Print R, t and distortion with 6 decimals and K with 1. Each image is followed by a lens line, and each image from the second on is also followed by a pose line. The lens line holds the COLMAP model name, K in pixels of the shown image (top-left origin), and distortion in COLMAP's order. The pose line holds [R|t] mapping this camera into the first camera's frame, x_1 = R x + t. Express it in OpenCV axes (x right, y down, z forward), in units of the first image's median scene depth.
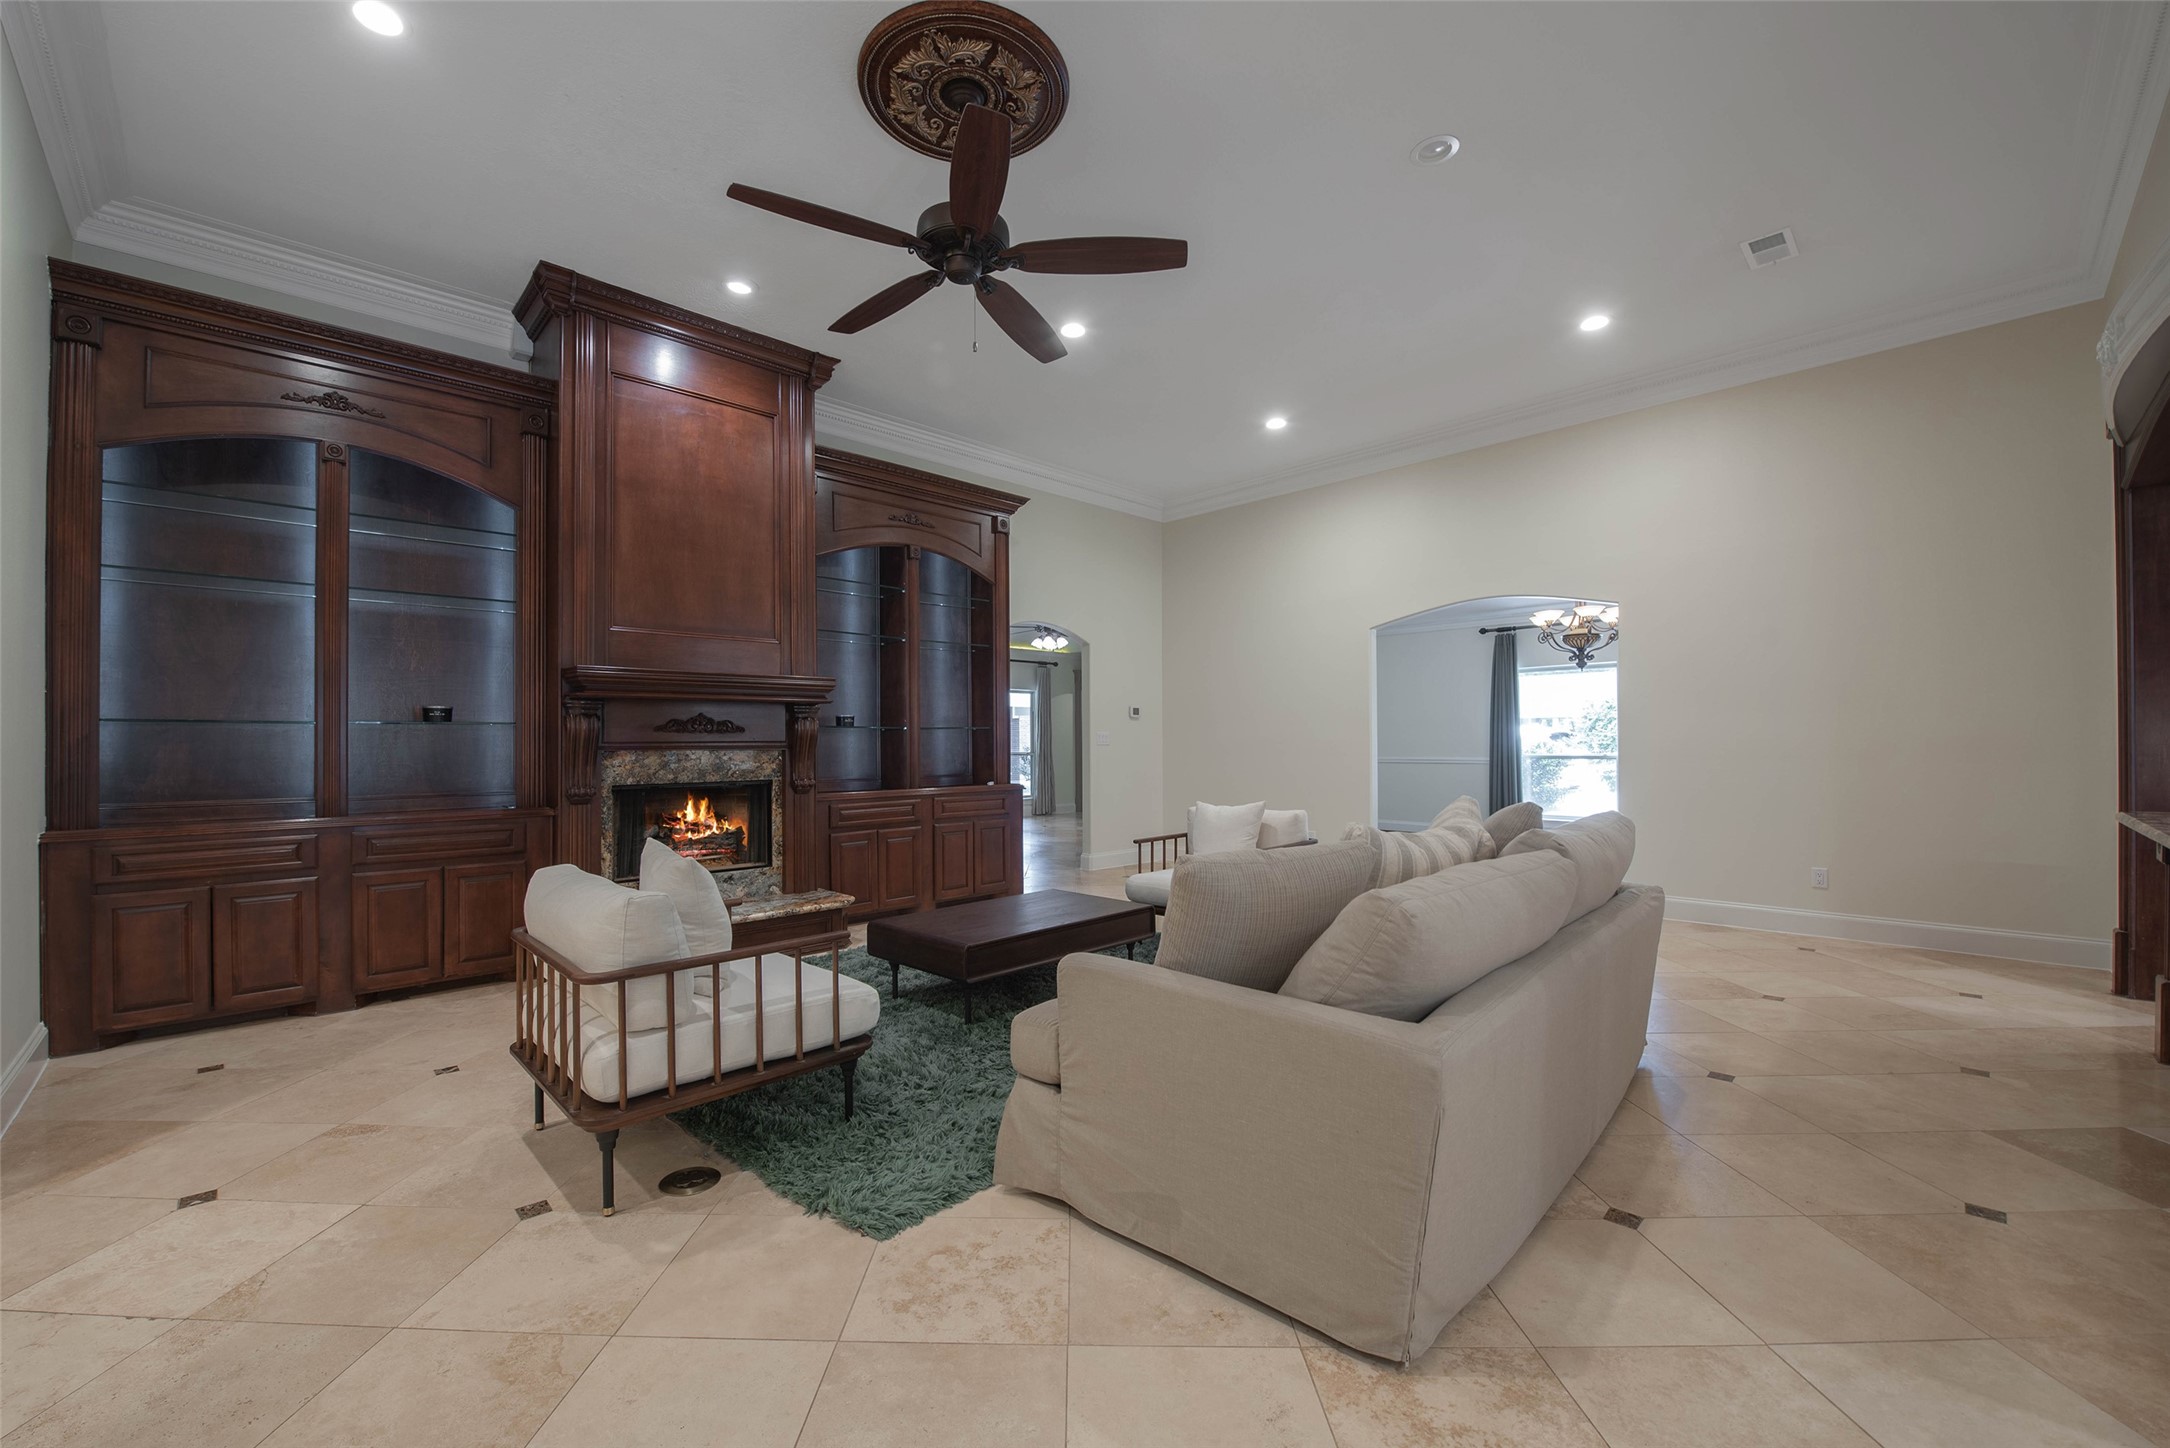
lens RADIAL K [[867.0, 0, 1061.0], [0, 867.0, 733.1], [0, 0, 1]] dist [-0.019540, -0.000068]
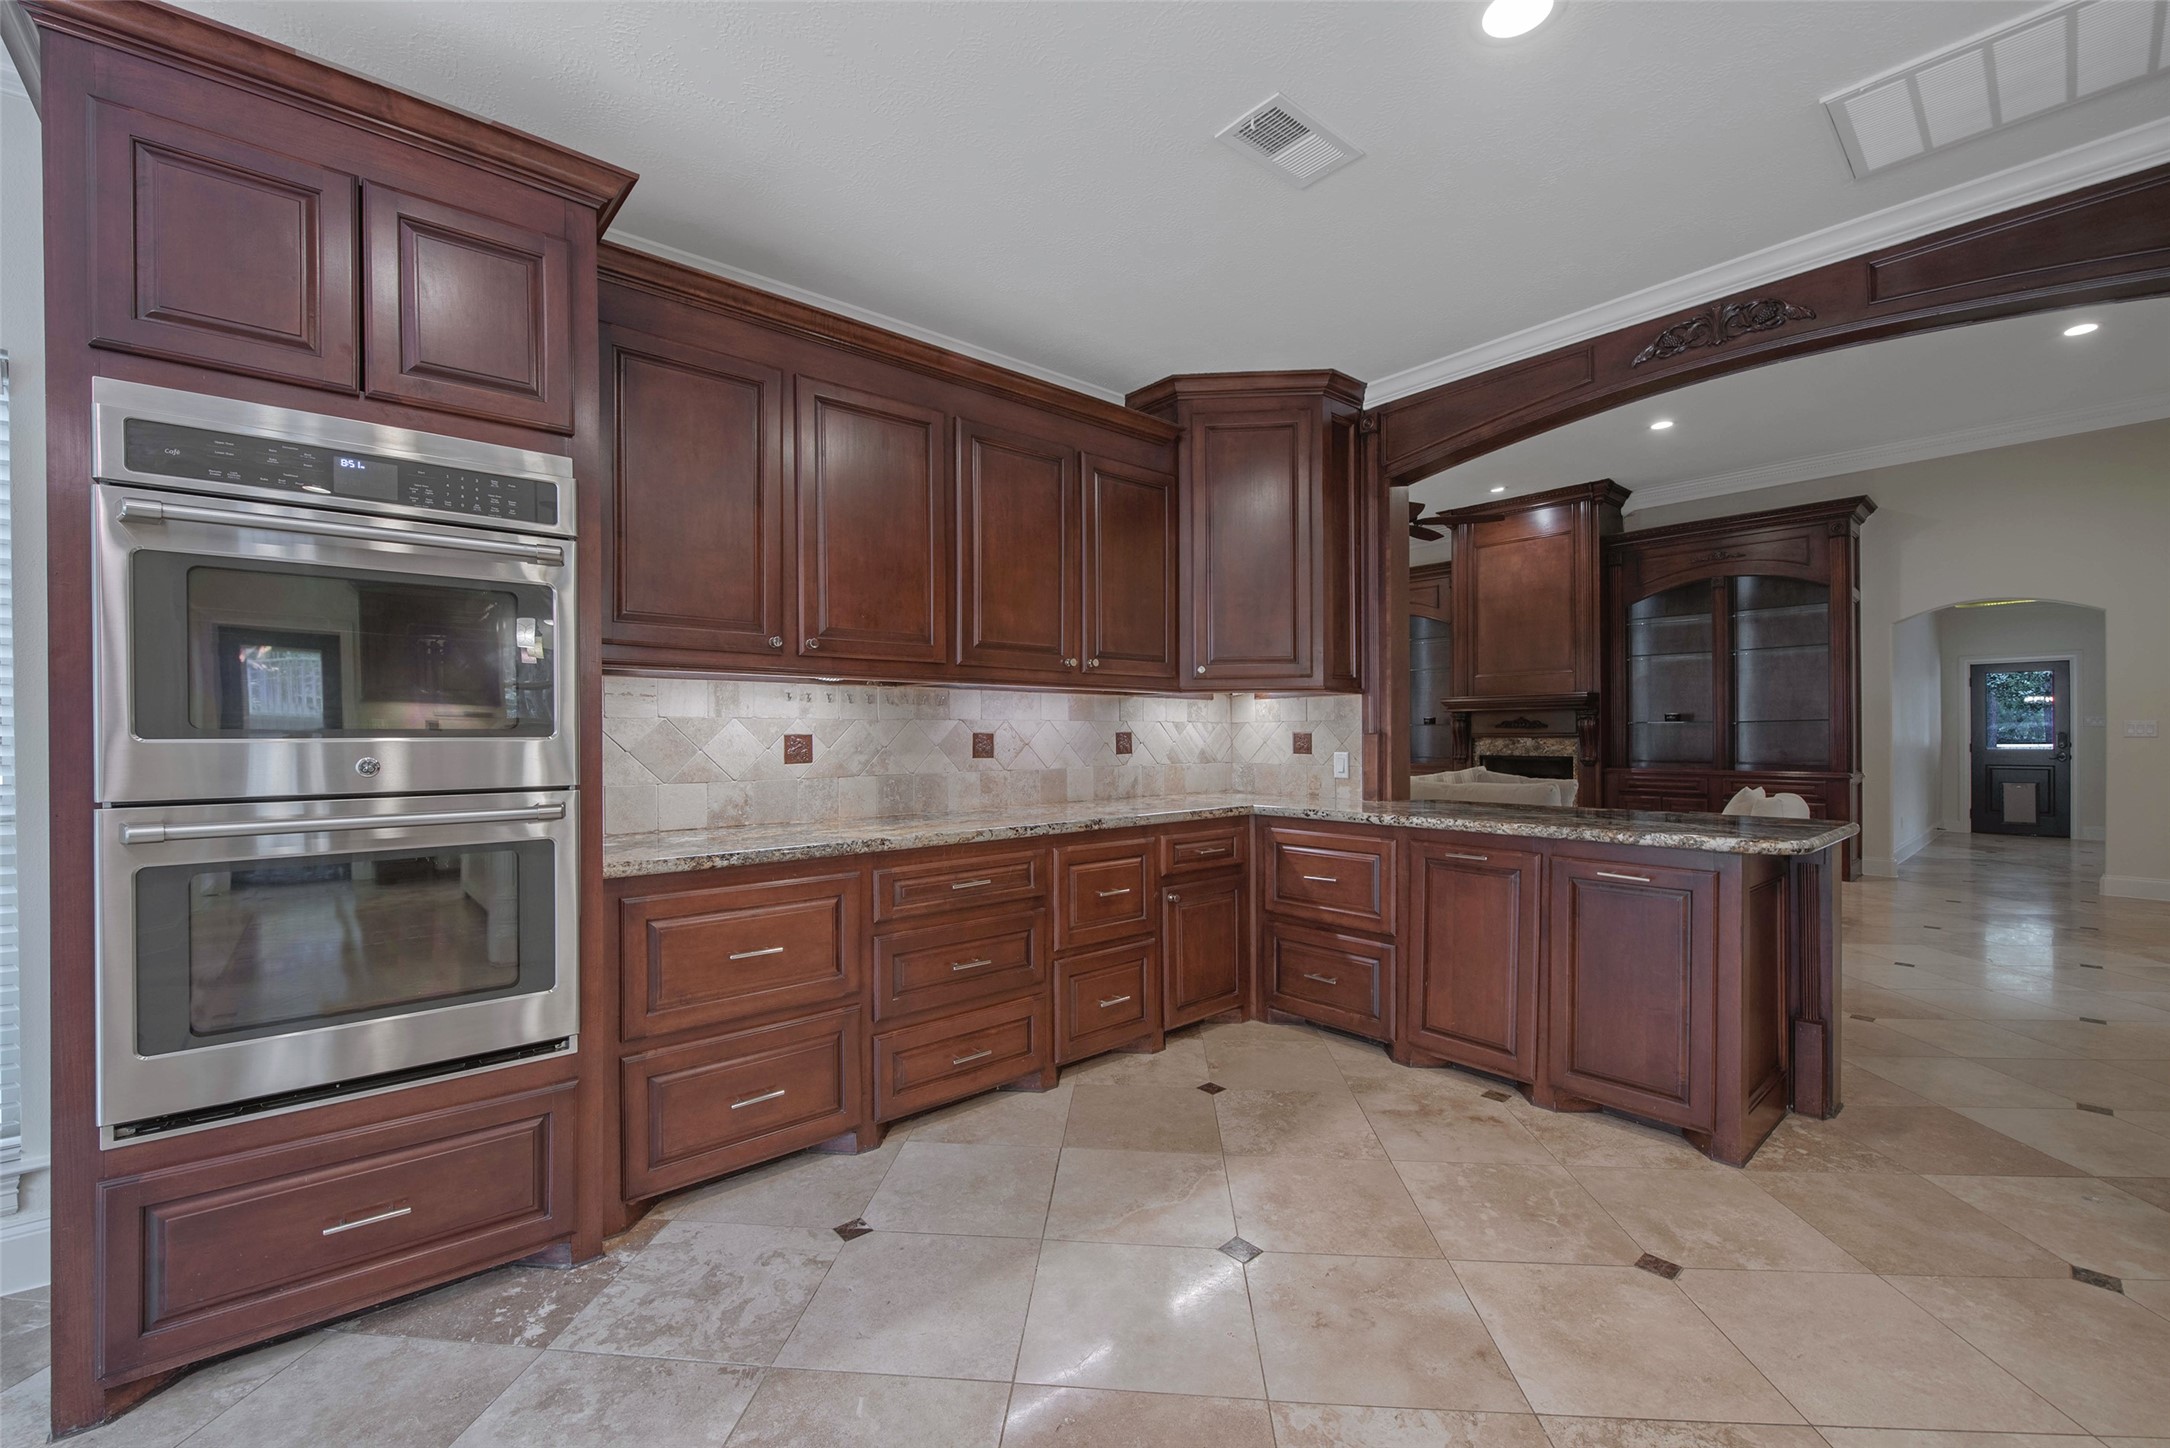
lens RADIAL K [[867.0, 0, 1061.0], [0, 867.0, 733.1], [0, 0, 1]] dist [-0.019540, -0.000068]
pose [[-0.076118, 0.003326, -0.997093, 1.411538], [0.010759, 0.999939, 0.002514, -0.004827], [0.997041, -0.010537, -0.076149, 0.179348]]
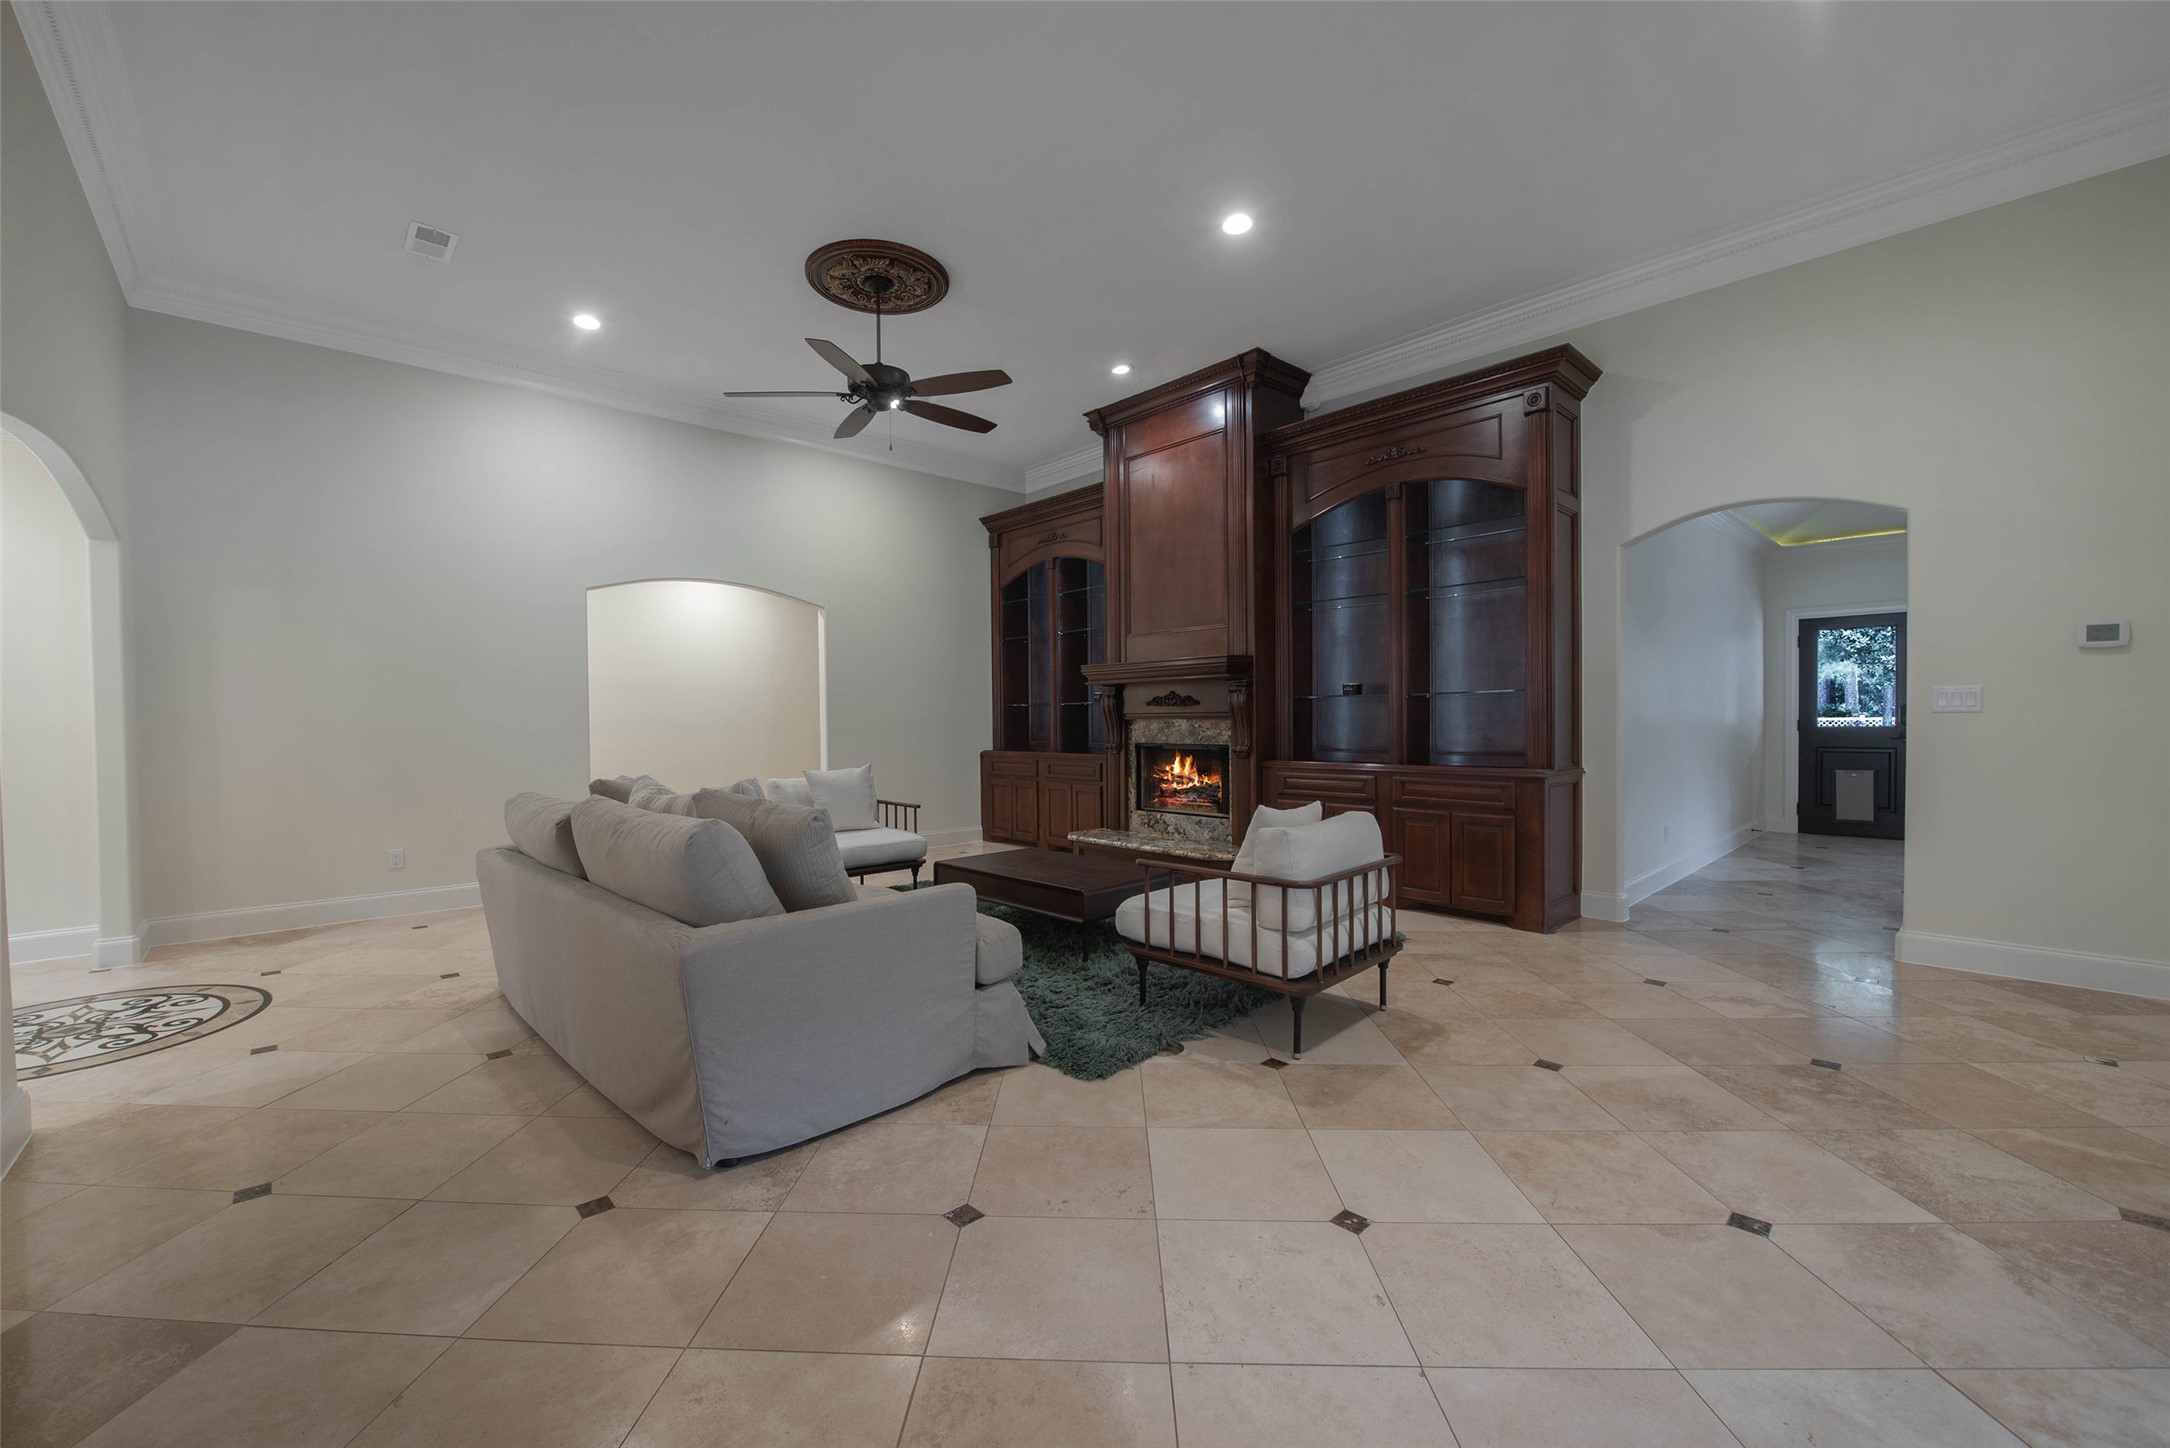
lens RADIAL K [[867.0, 0, 1061.0], [0, 867.0, 733.1], [0, 0, 1]] dist [-0.019540, -0.000068]
pose [[-0.032809, 0.026464, -0.999111, 0.878879], [0.020530, 0.999456, 0.025799, 0.003280], [0.999251, -0.019665, -0.033335, 0.855939]]
